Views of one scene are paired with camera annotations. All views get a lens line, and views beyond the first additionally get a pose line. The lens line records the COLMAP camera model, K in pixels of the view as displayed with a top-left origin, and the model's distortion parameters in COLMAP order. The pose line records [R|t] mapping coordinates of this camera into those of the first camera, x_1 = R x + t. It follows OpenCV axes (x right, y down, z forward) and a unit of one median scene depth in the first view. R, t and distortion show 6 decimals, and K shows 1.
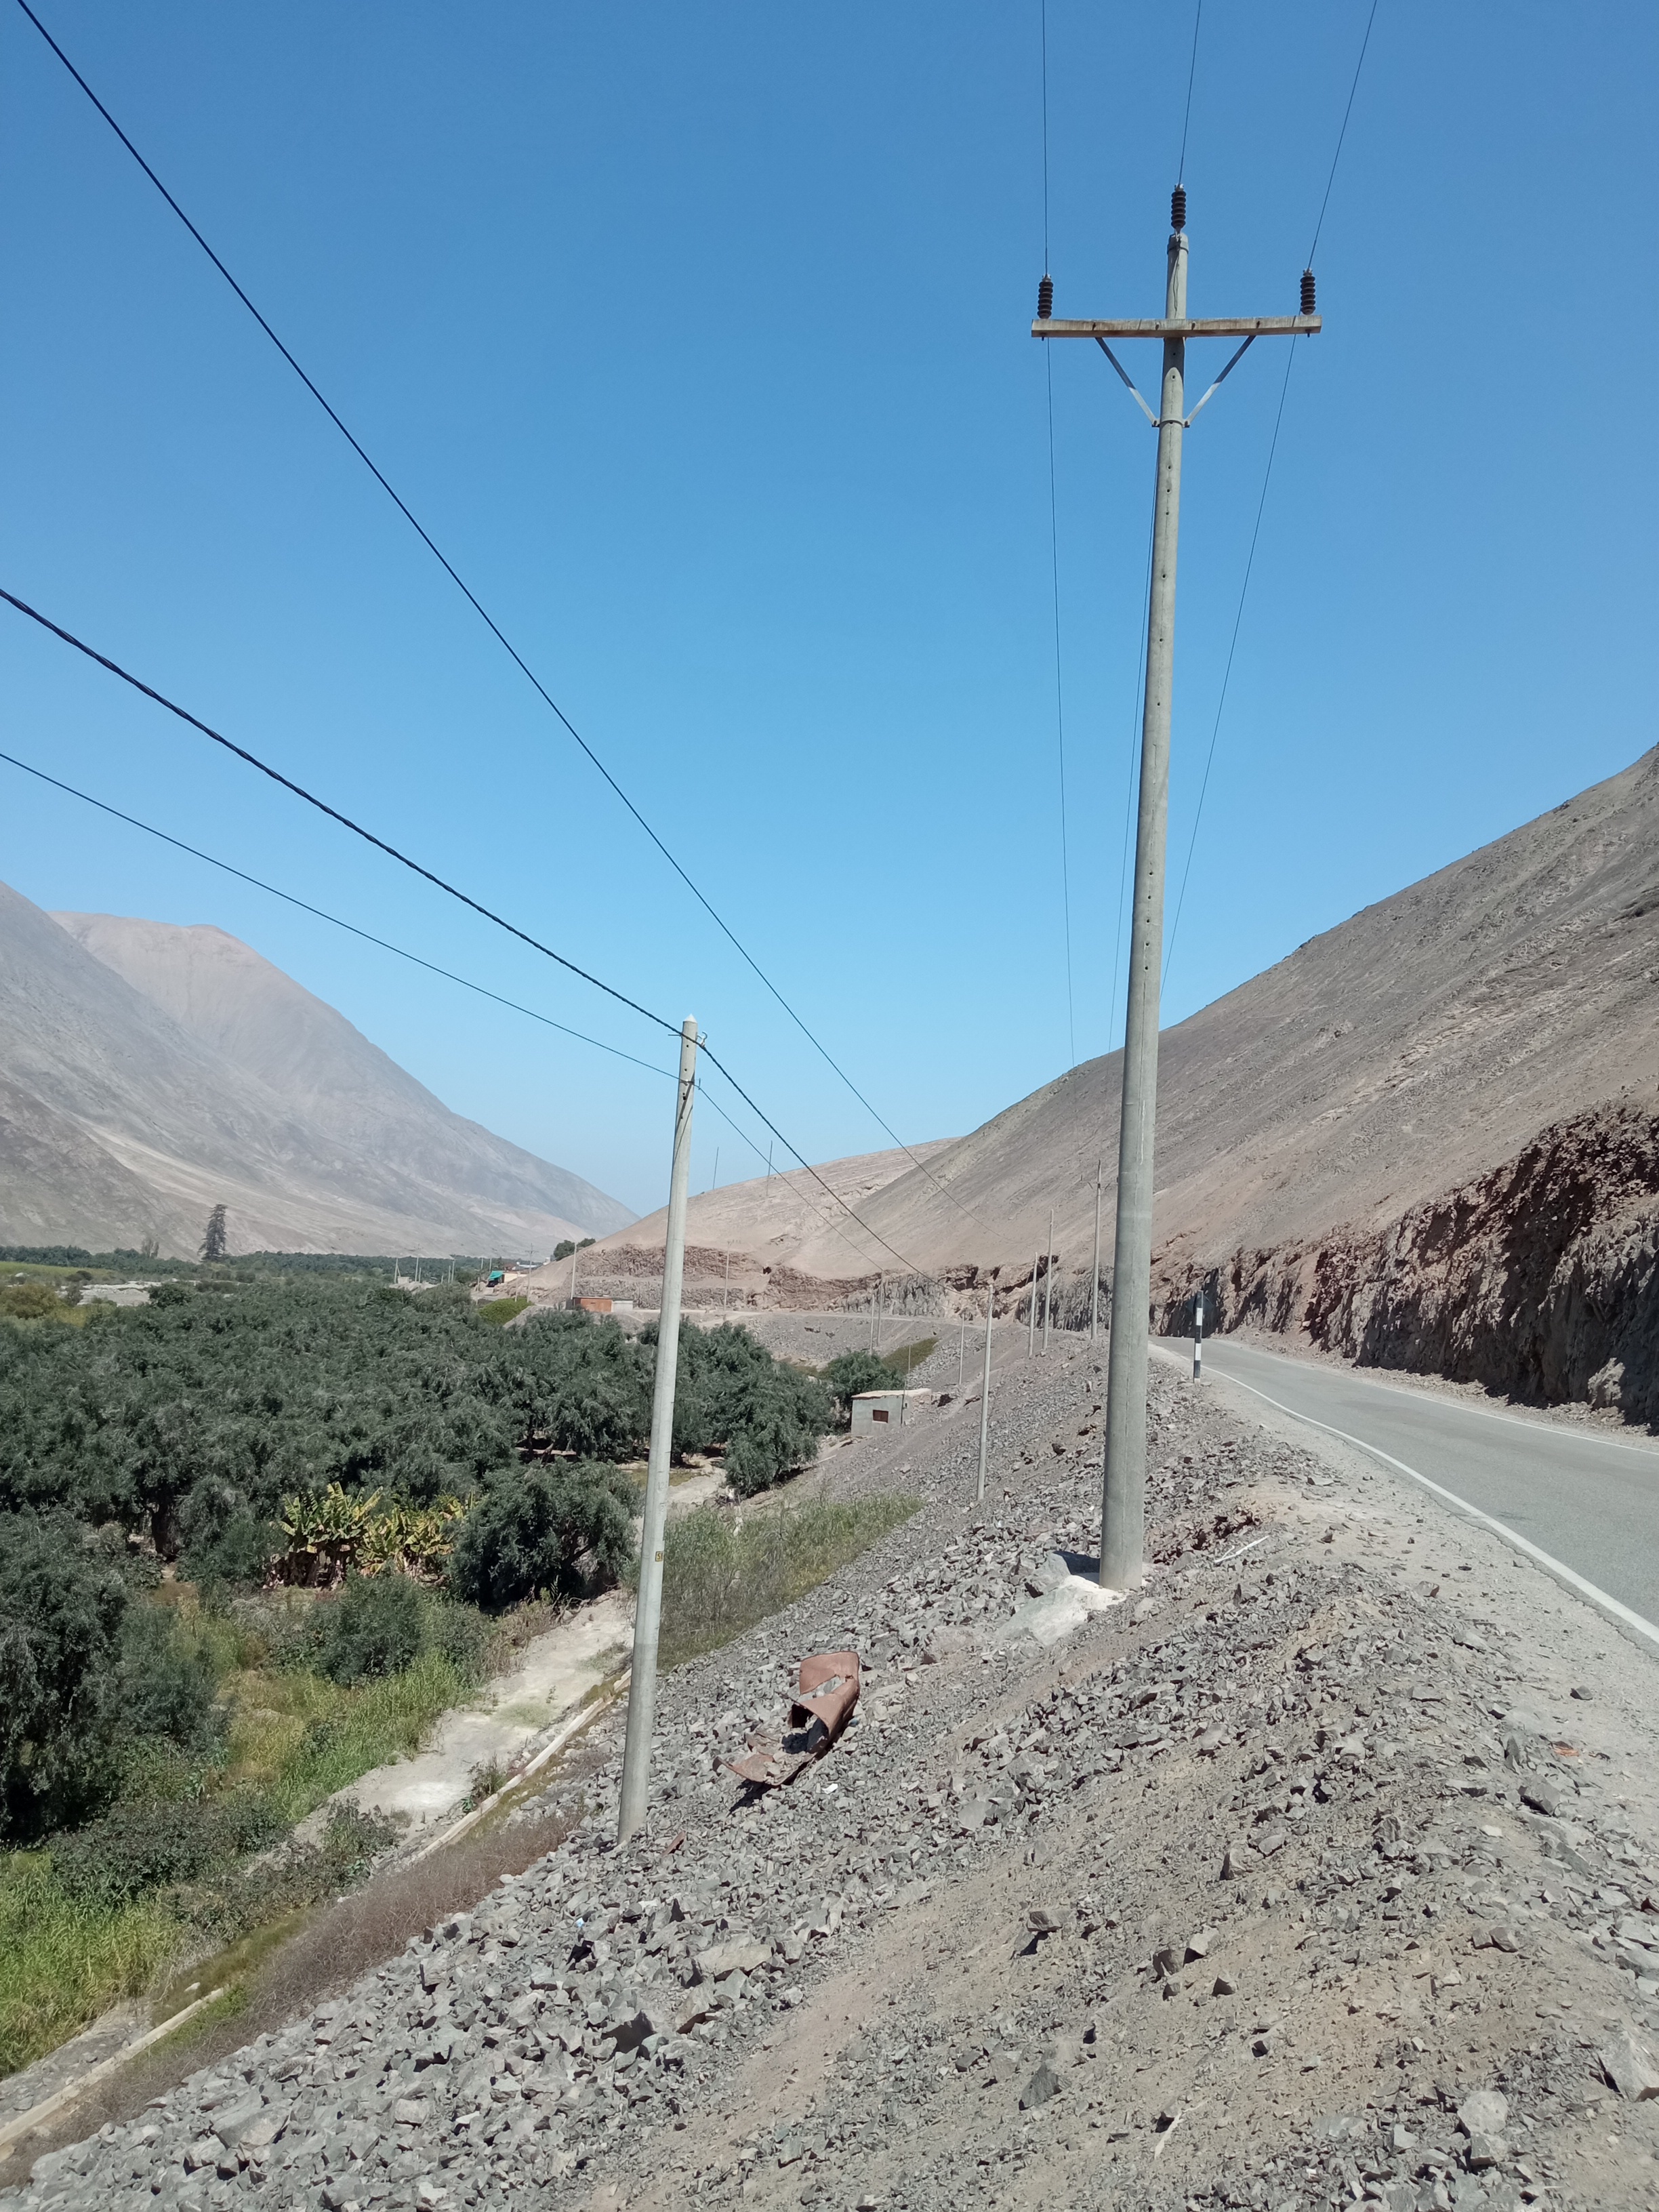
lens RADIAL K [[1783.1, 0, 834.4], [0, 1783.1, 1105.3], [0, 0, 1]] dist [0.136041, -0.267786]
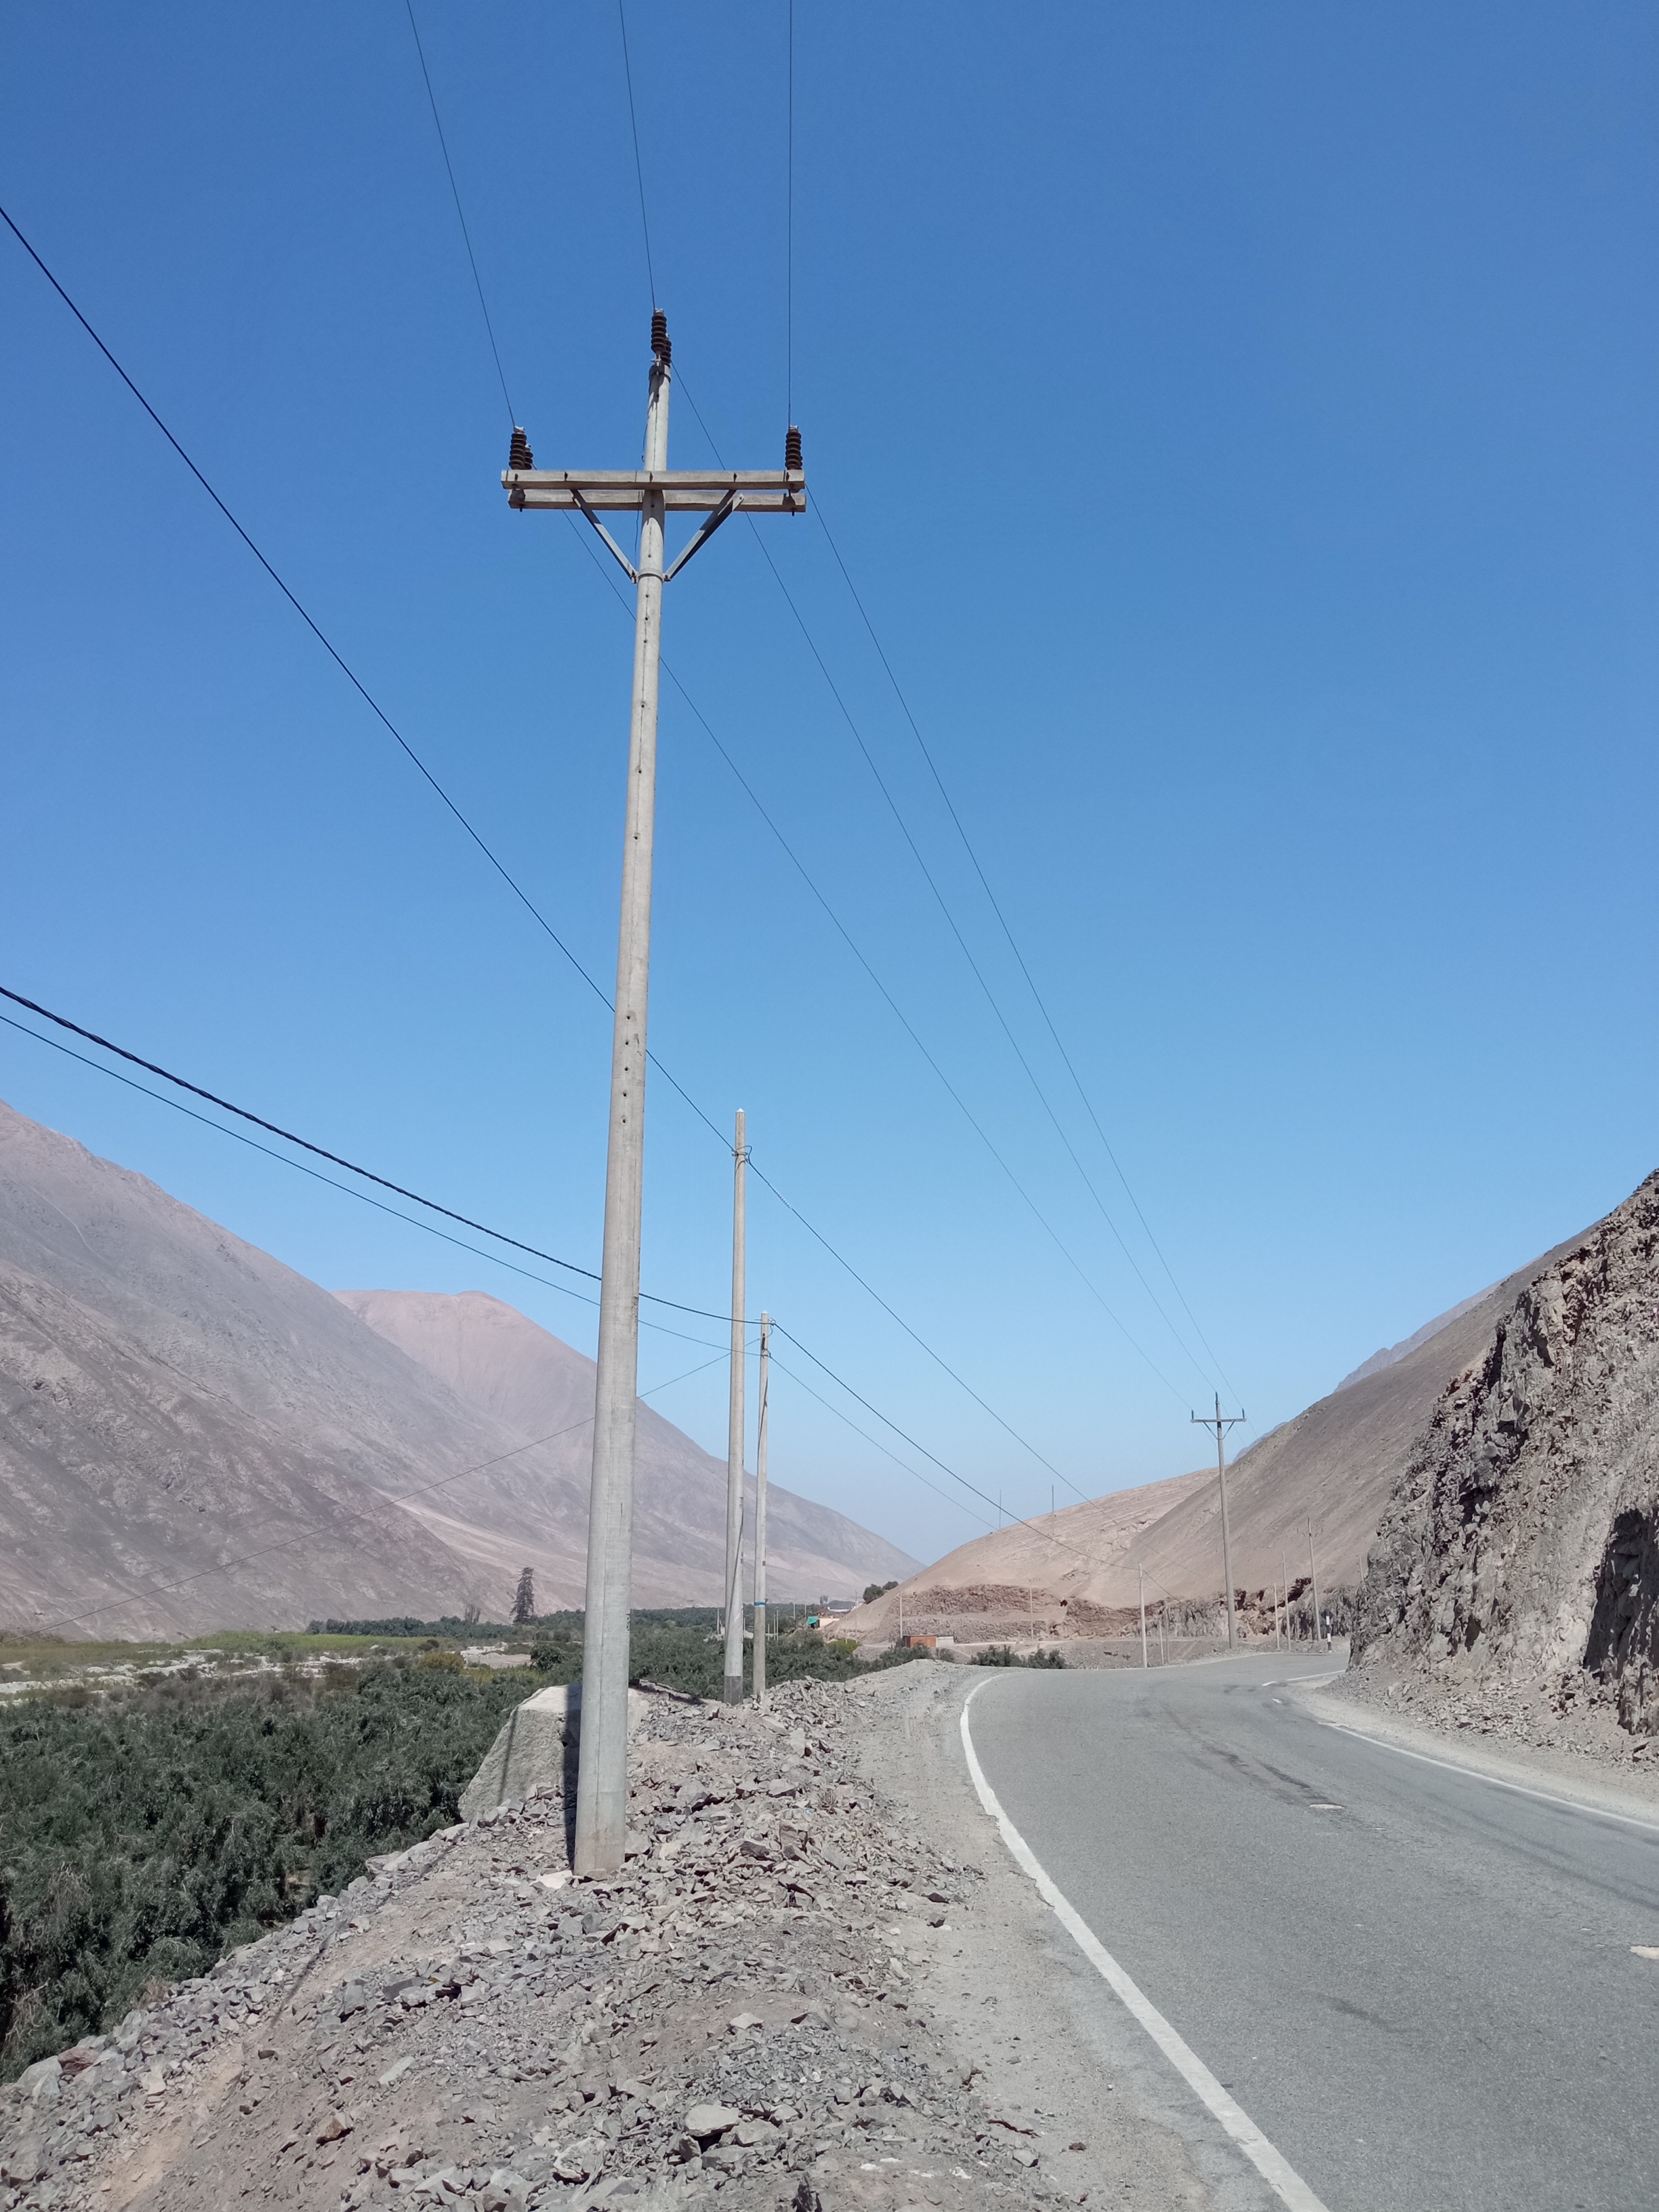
lens RADIAL K [[1787.8, 0, 827.6], [0, 1787.8, 1100.0], [0, 0, 1]] dist [0.134697, -0.270706]
pose [[0.987269, -0.096700, -0.126291, -0.009148], [0.072488, 0.980266, -0.183912, -0.024092], [0.141583, 0.172416, 0.974796, -0.230589]]
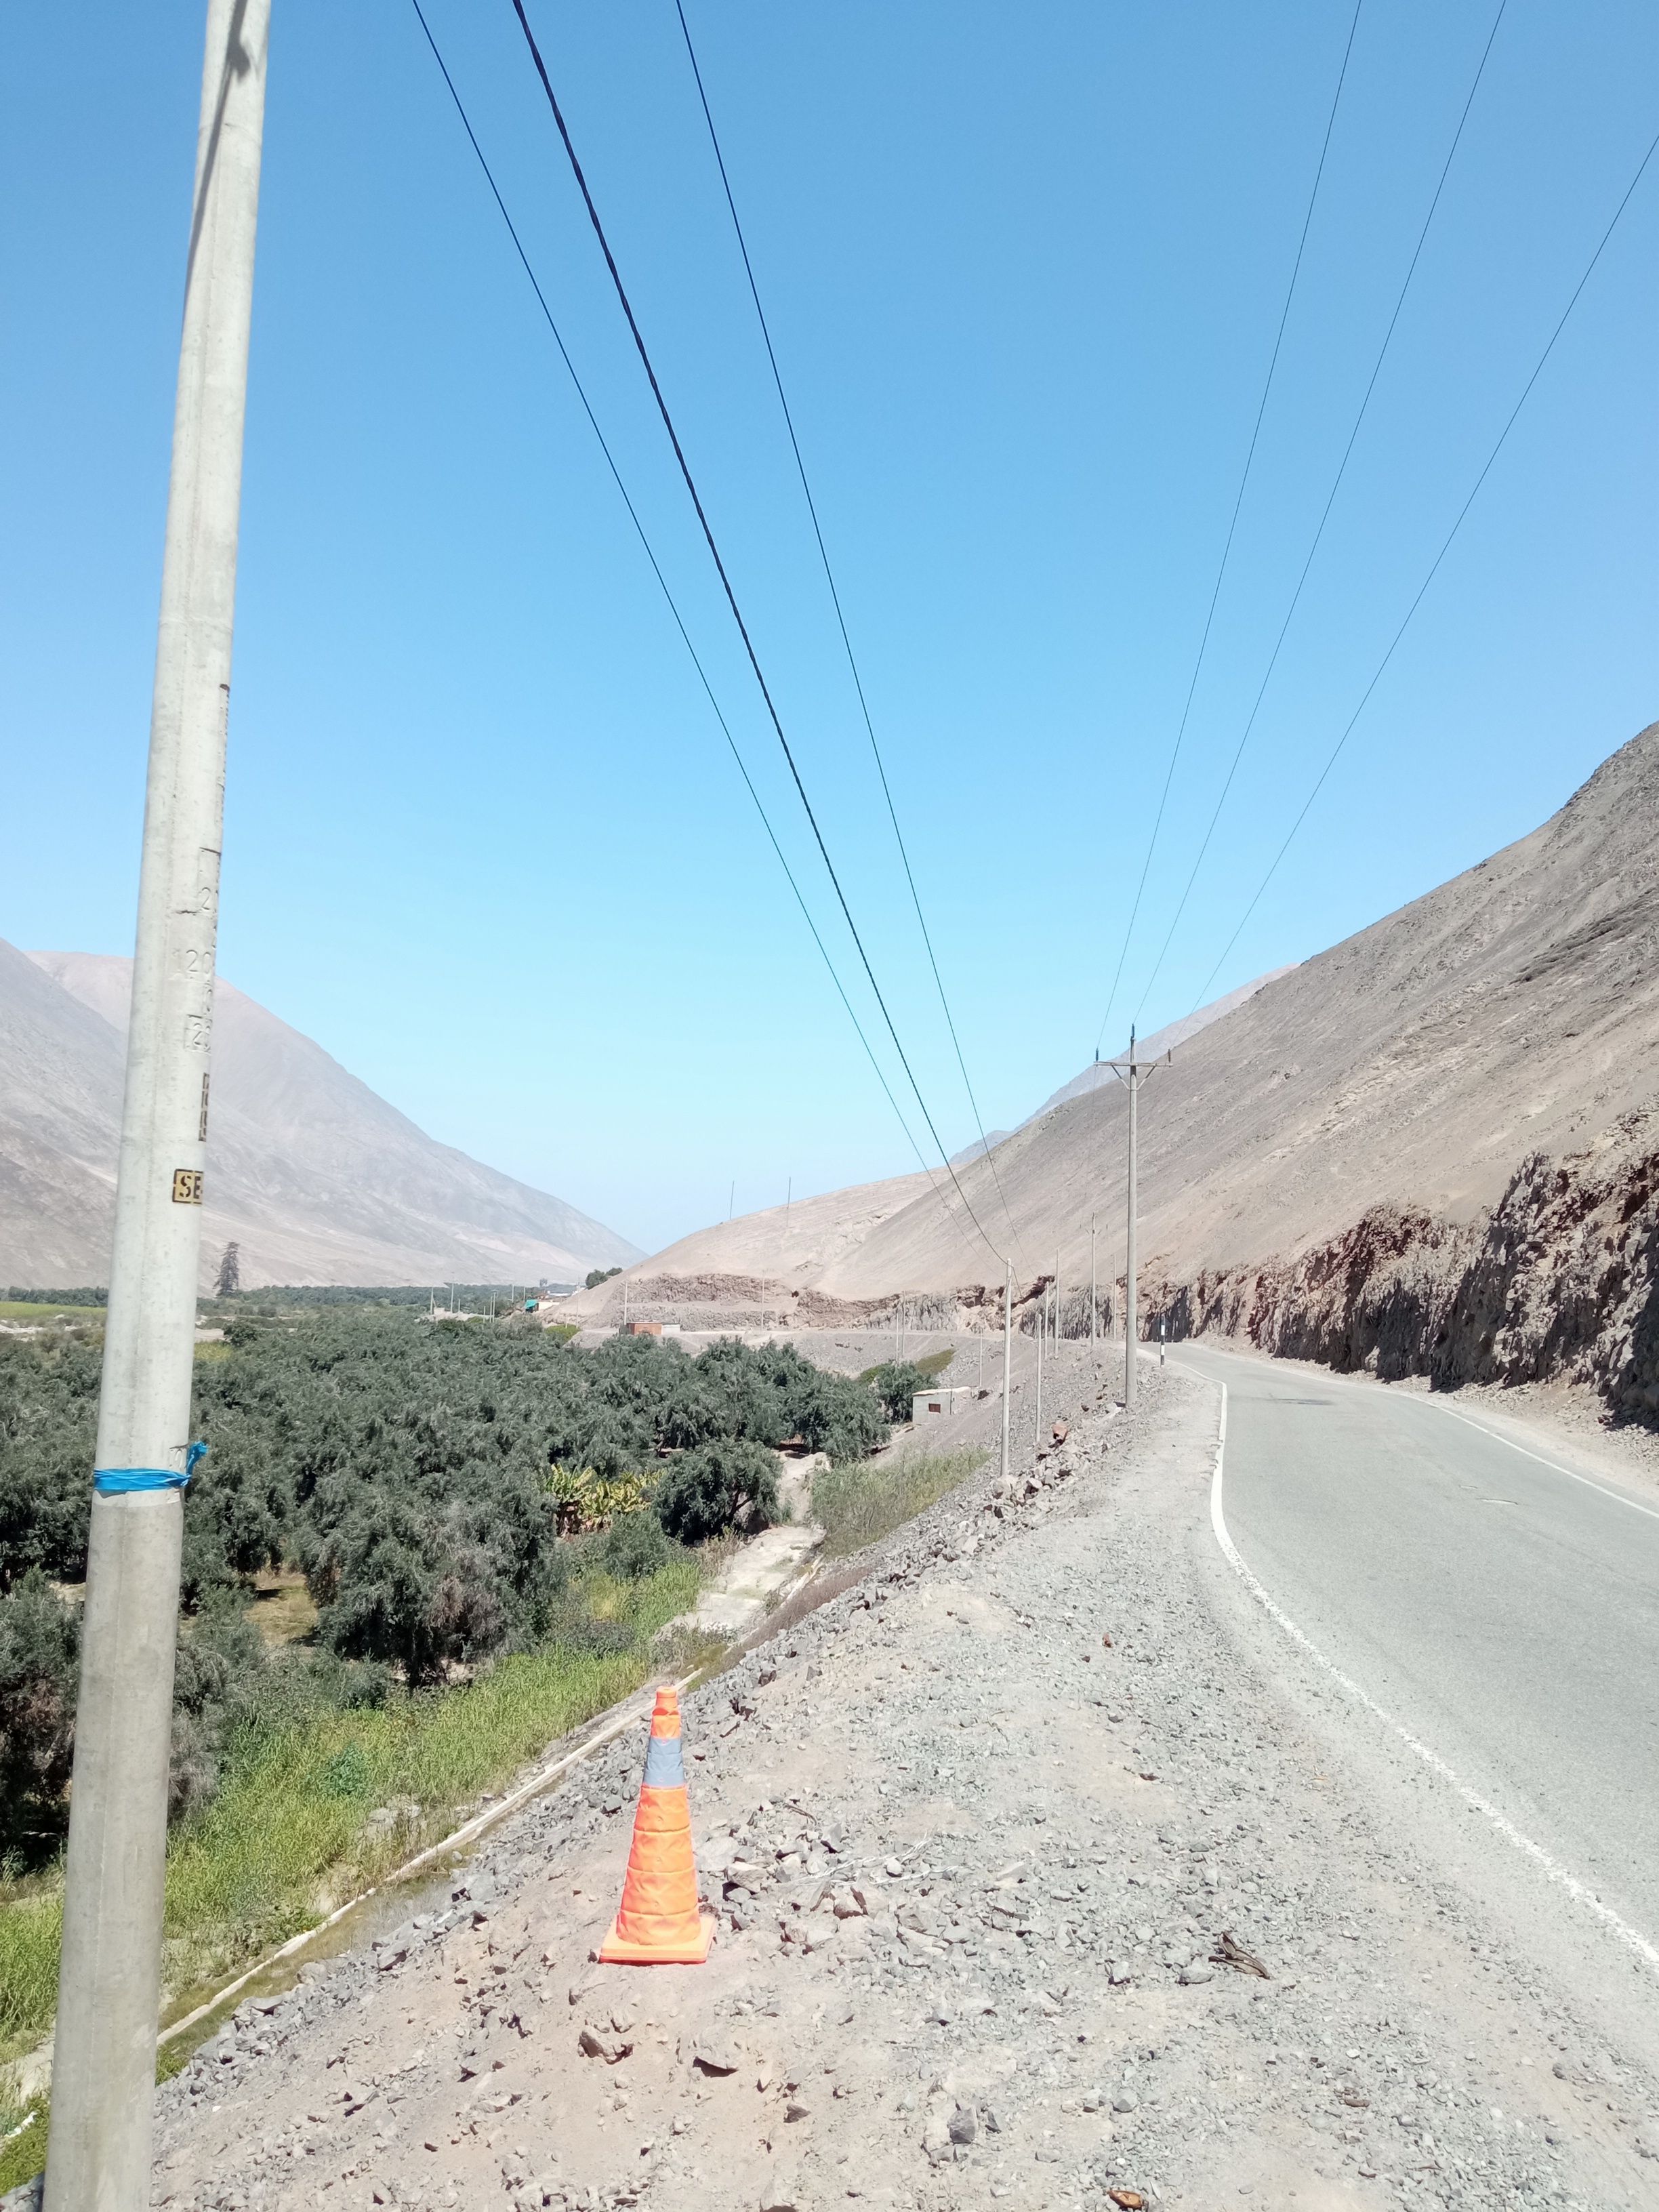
lens RADIAL K [[1783.1, 0, 834.4], [0, 1783.1, 1105.3], [0, 0, 1]] dist [0.136041, -0.267786]
pose [[0.999510, -0.028445, 0.013068, -0.024405], [0.028553, 0.999559, -0.008212, -0.017415], [-0.012829, 0.008582, 0.999881, -0.135709]]
